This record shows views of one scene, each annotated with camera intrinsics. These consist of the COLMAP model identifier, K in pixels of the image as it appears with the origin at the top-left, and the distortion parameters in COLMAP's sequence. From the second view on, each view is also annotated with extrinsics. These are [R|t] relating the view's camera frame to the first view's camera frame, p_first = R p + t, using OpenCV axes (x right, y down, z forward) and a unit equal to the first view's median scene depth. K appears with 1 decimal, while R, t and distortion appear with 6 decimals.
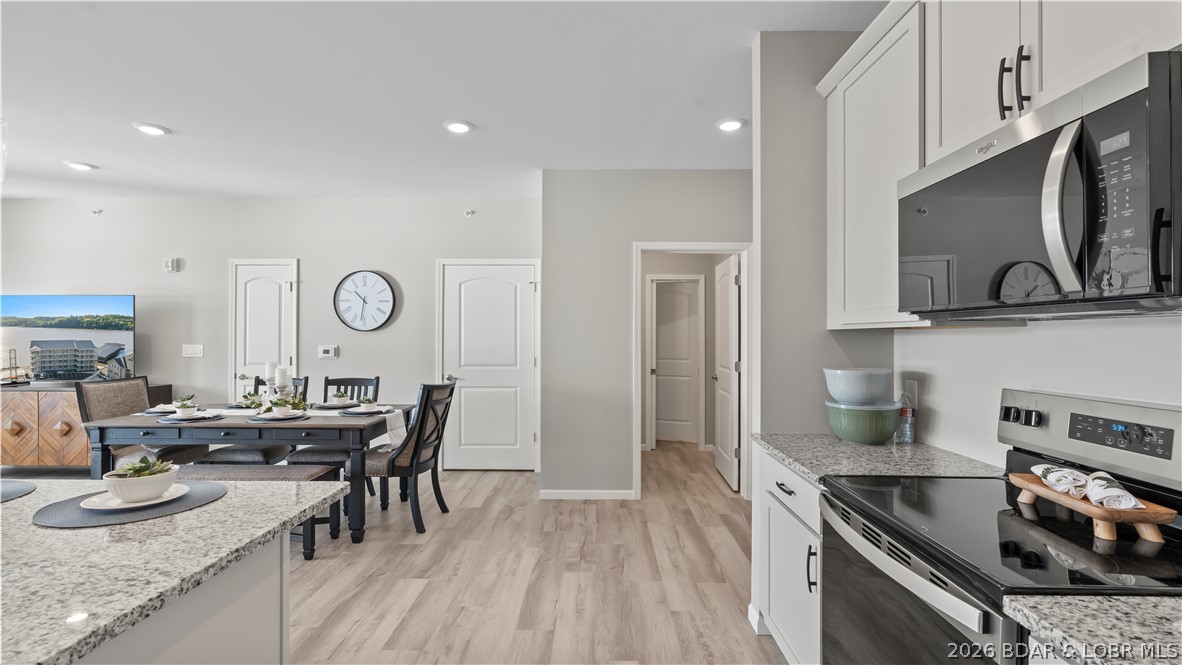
lens RADIAL K [[532.4, 0, 592.6], [0, 532.4, 340.0], [0, 0, 1]] dist [-0.003707, 0.000068]
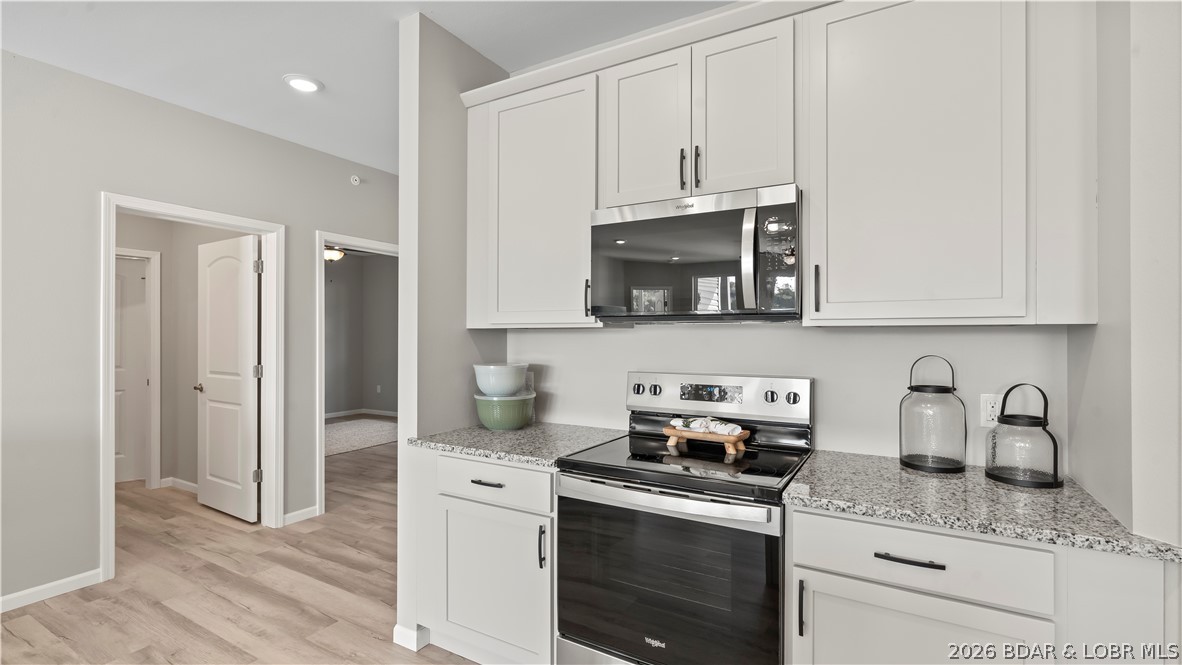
lens RADIAL K [[529.8, 0, 589.9], [0, 529.8, 336.2], [0, 0, 1]] dist [-0.004787, 0.000378]
pose [[0.487546, -0.000861, 0.873097, -0.346640], [0.004687, 0.999988, -0.001631, -0.001112], [-0.873085, 0.004887, 0.487544, 0.264574]]
